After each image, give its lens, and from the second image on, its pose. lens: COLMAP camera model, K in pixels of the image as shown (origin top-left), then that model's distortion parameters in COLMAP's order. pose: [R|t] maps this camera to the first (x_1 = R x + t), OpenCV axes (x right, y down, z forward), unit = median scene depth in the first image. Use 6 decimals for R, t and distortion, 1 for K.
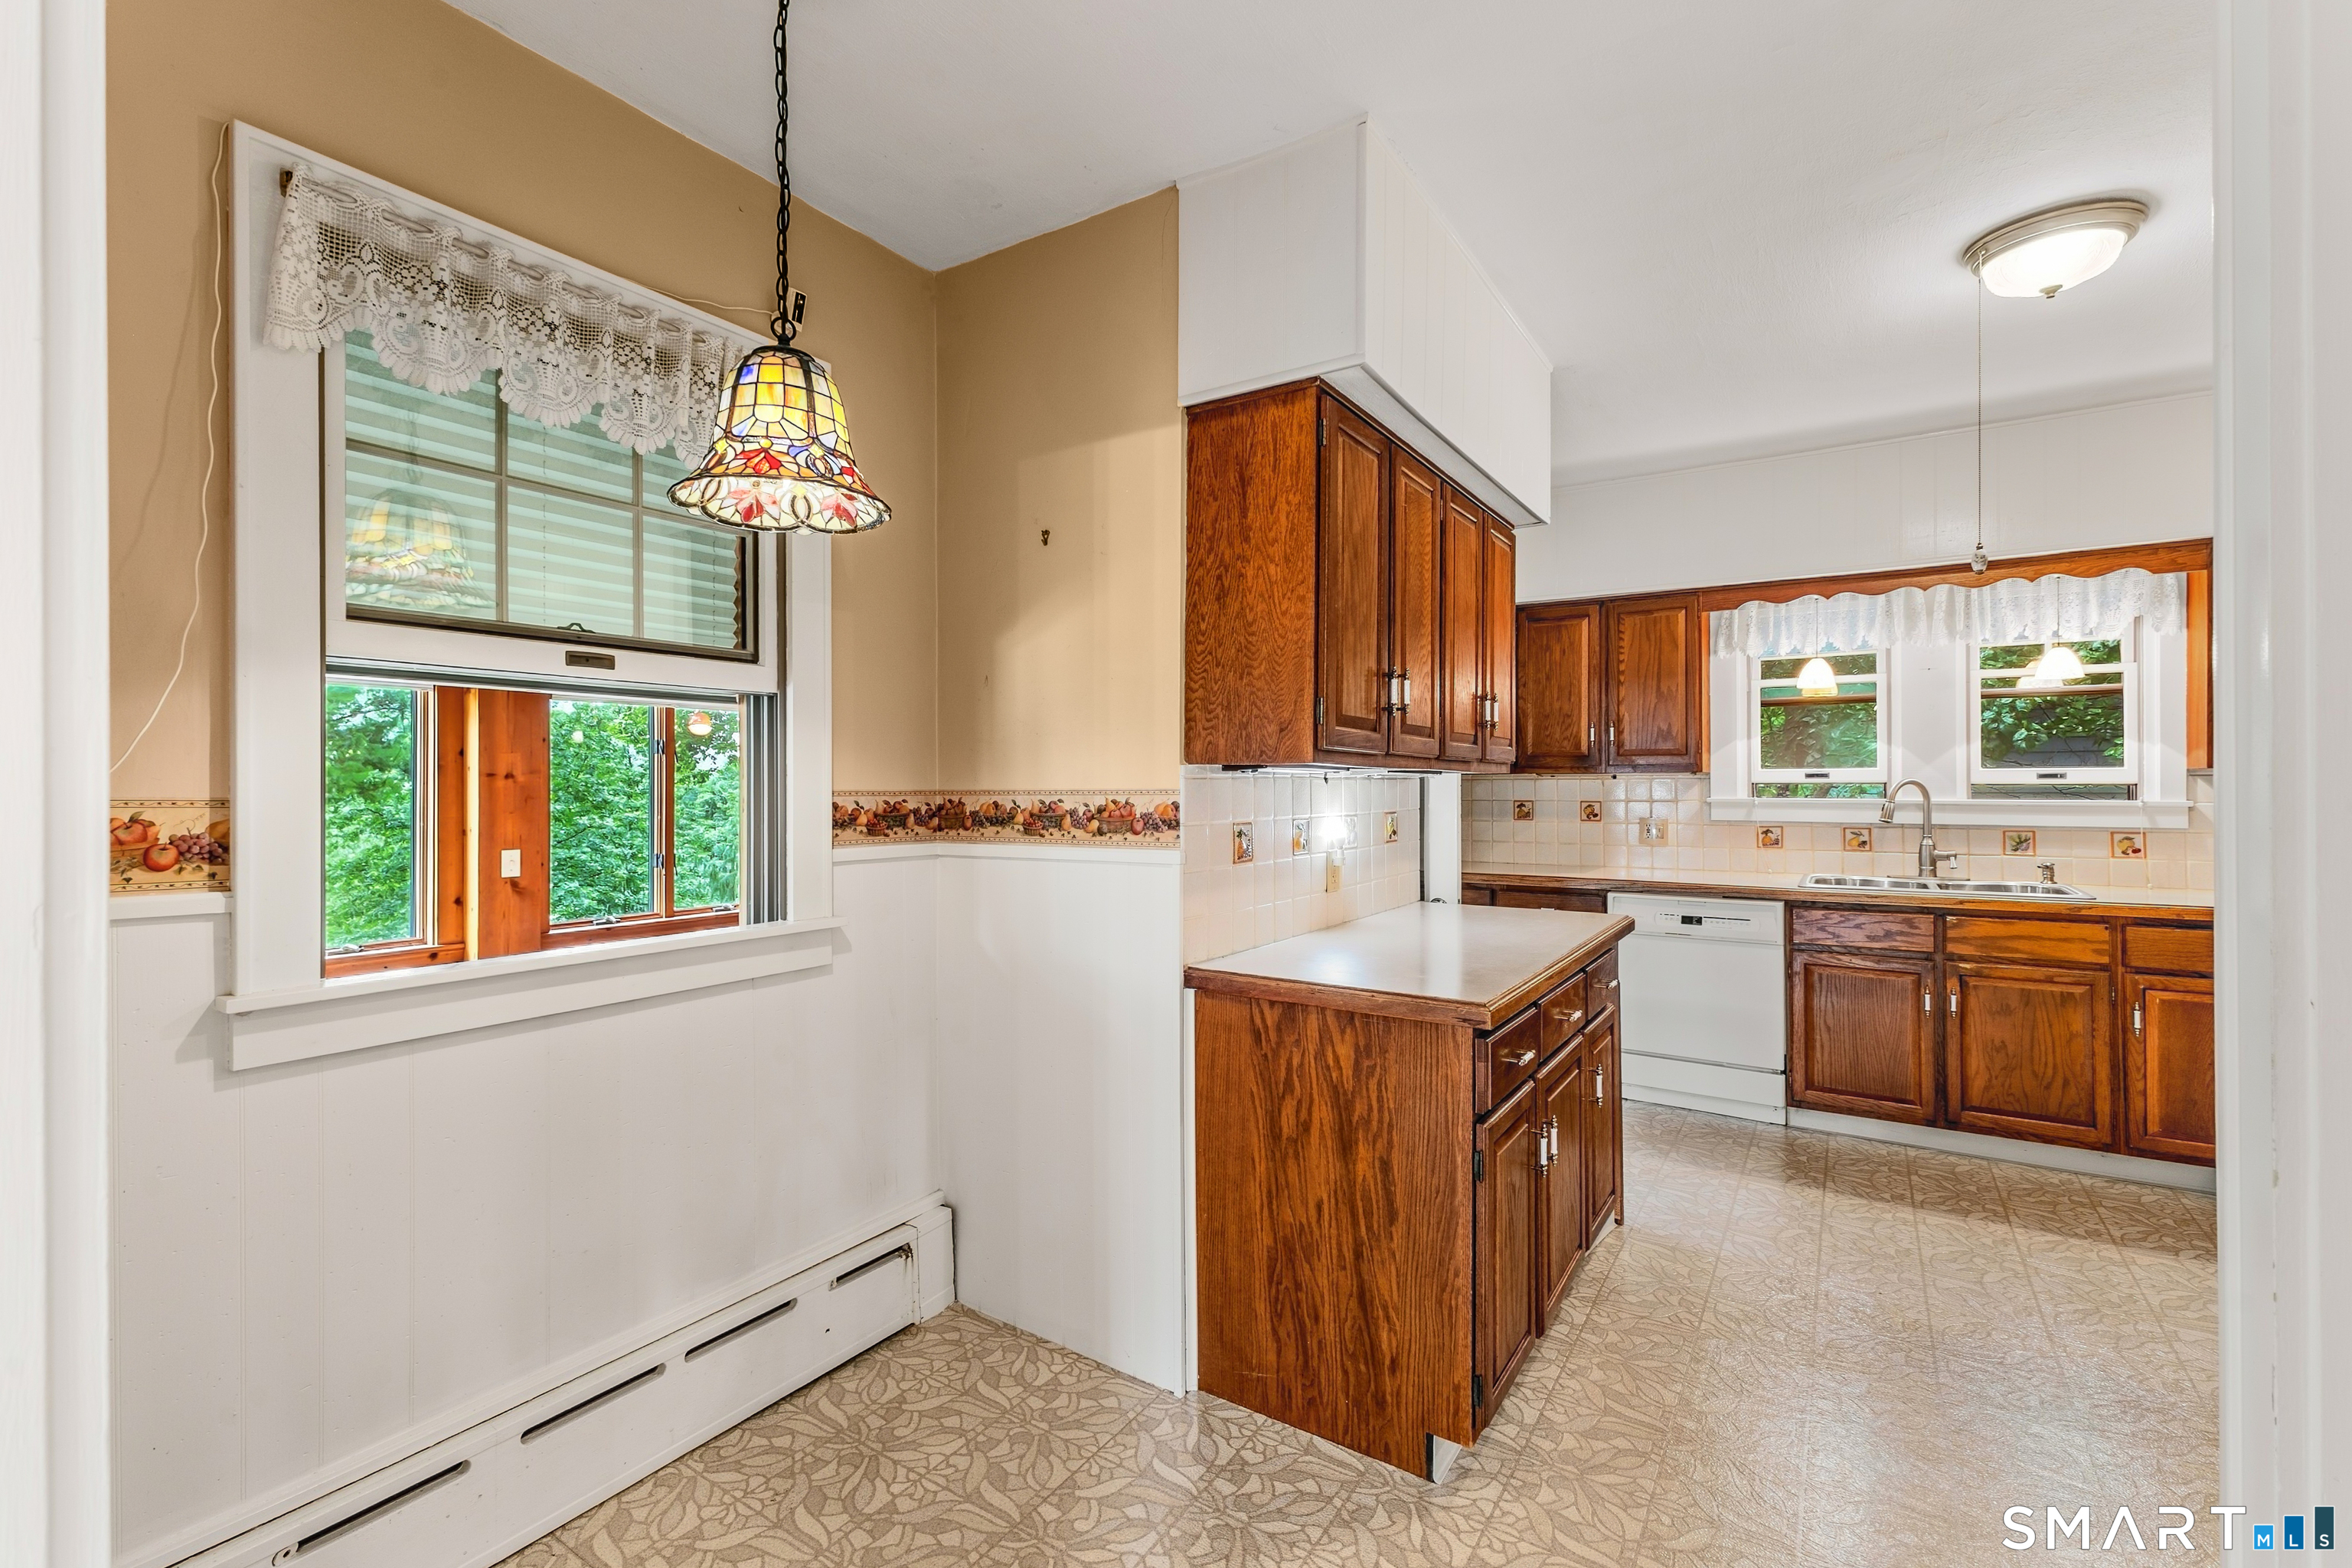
lens RADIAL K [[1030.5, 0, 1173.0], [0, 1030.5, 781.3], [0, 0, 1]] dist [0.008167, -0.000850]
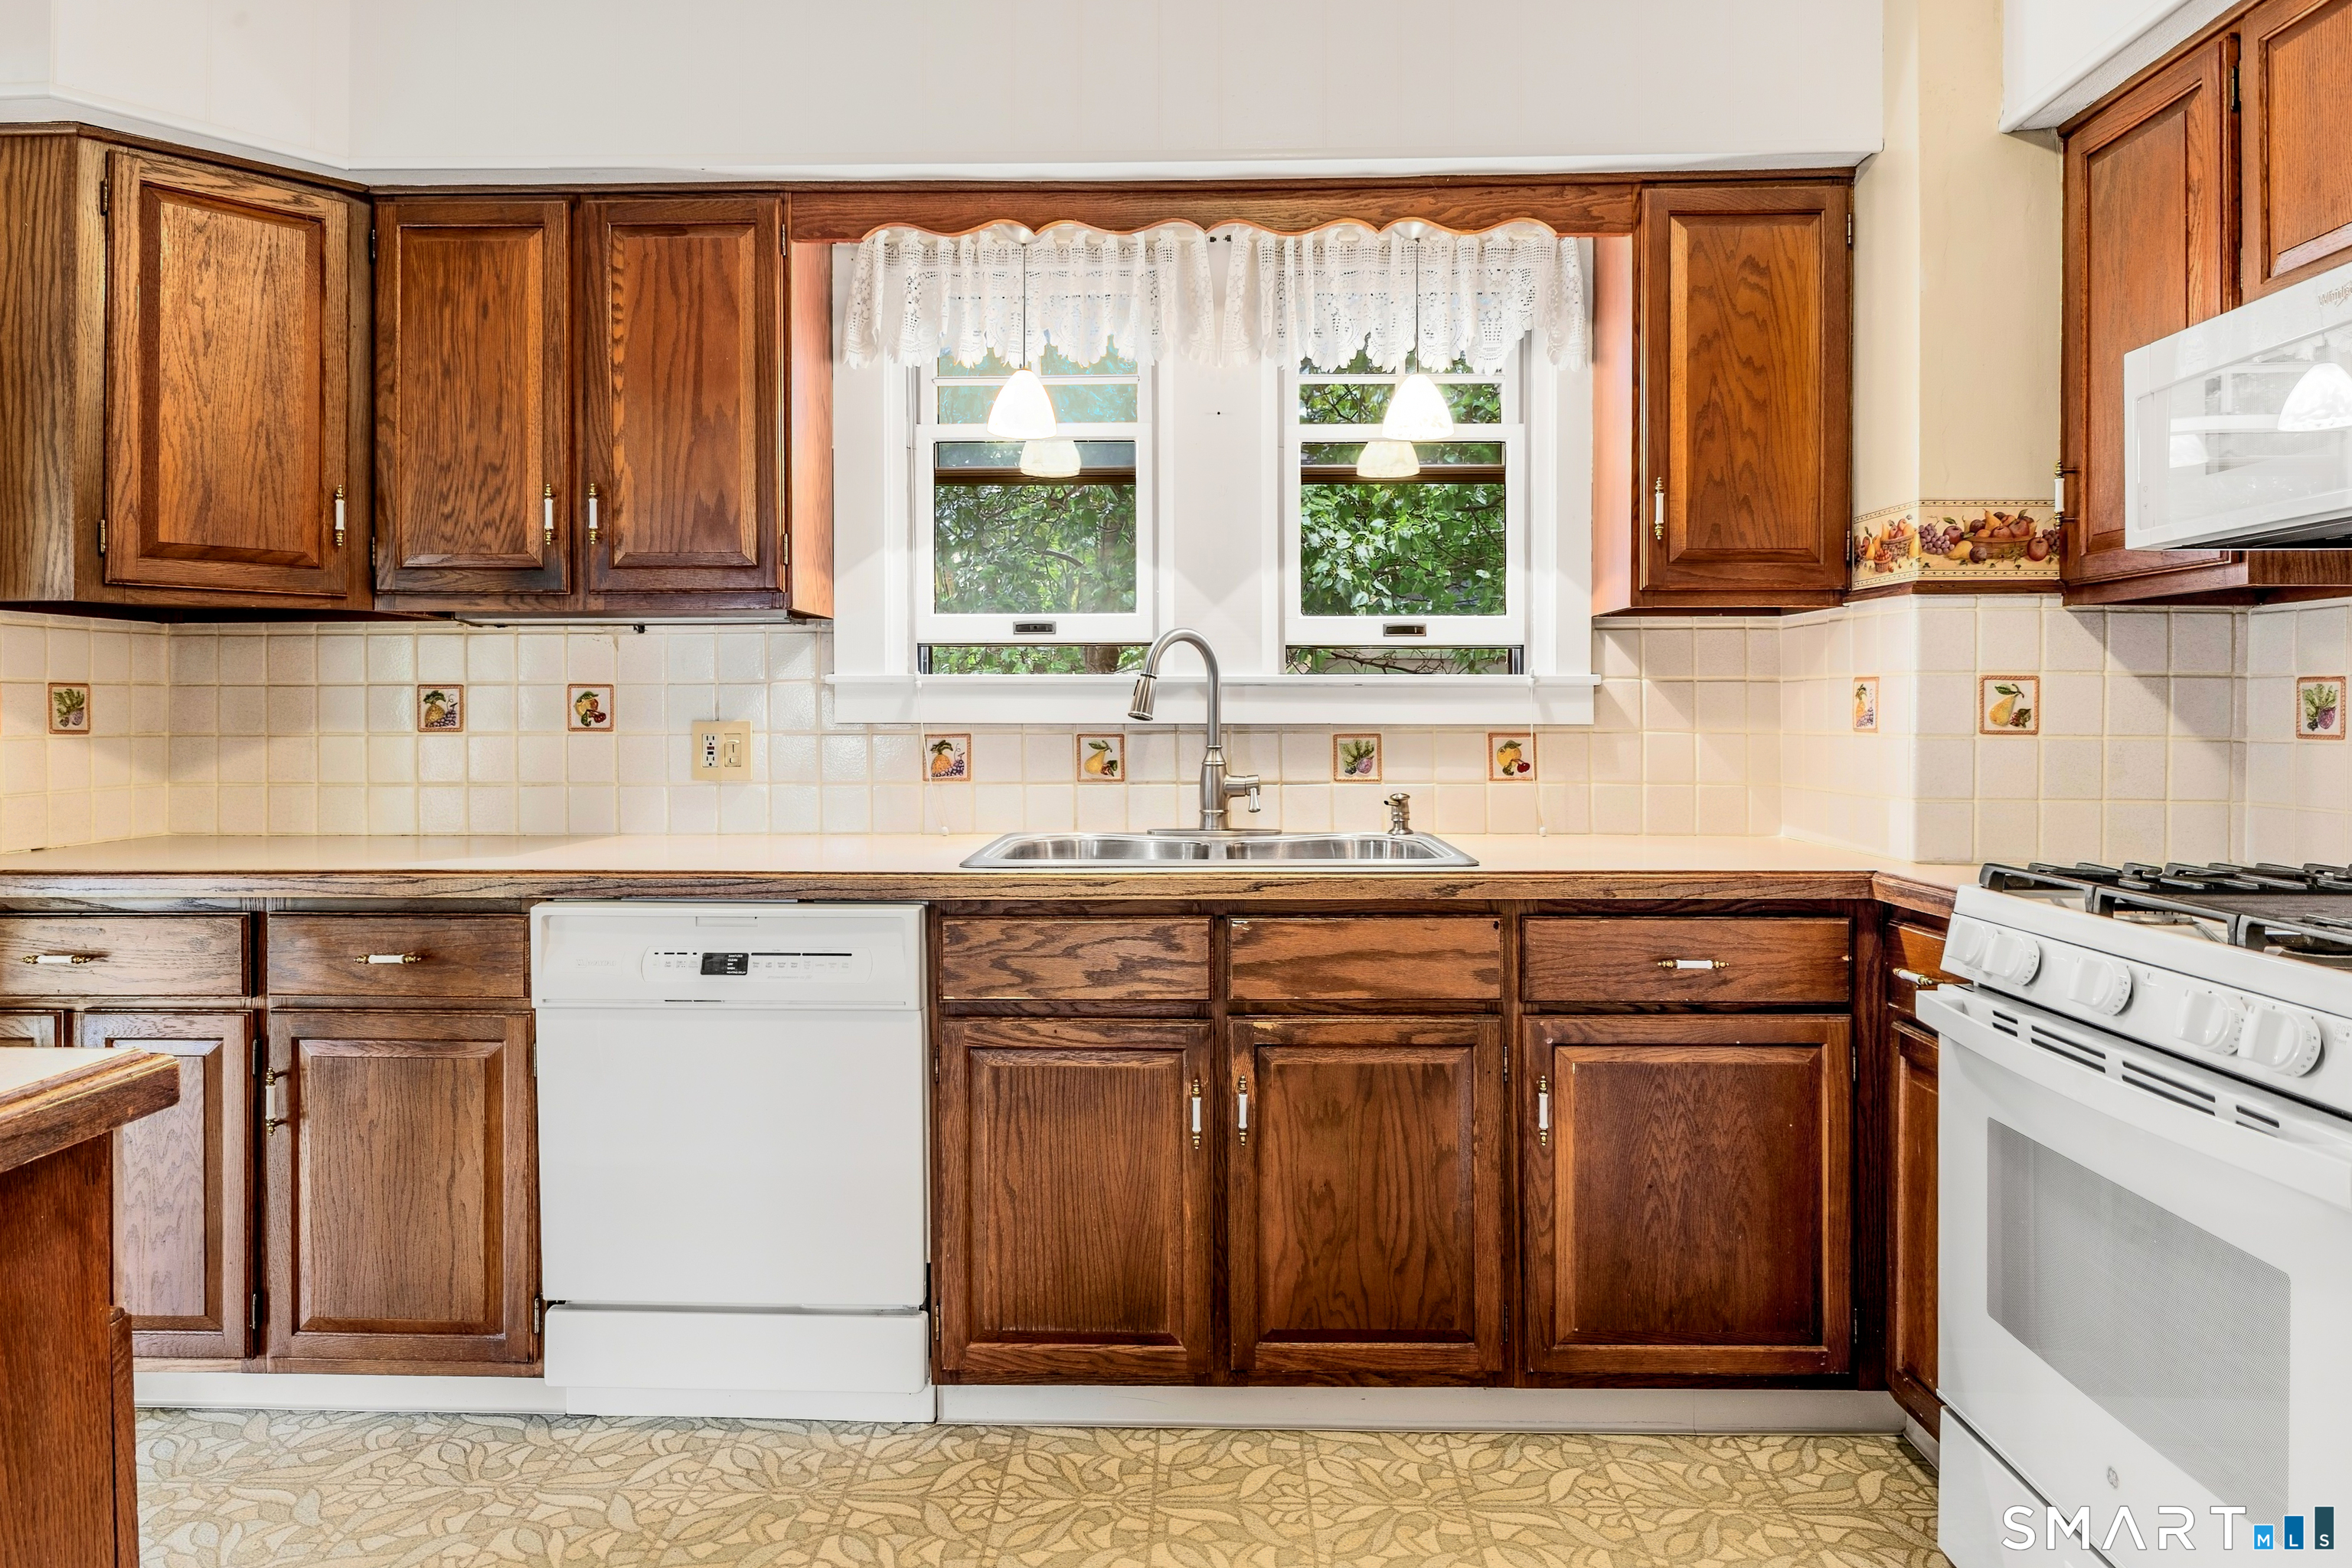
lens RADIAL K [[1445.2, 0, 1181.0], [0, 1445.2, 715.1], [0, 0, 1]] dist [0.003566, -0.009628]
pose [[0.846693, -0.000723, 0.532081, 0.368224], [-0.002020, 0.999988, 0.004574, 0.036388], [-0.532078, -0.004947, 0.846681, 0.447699]]
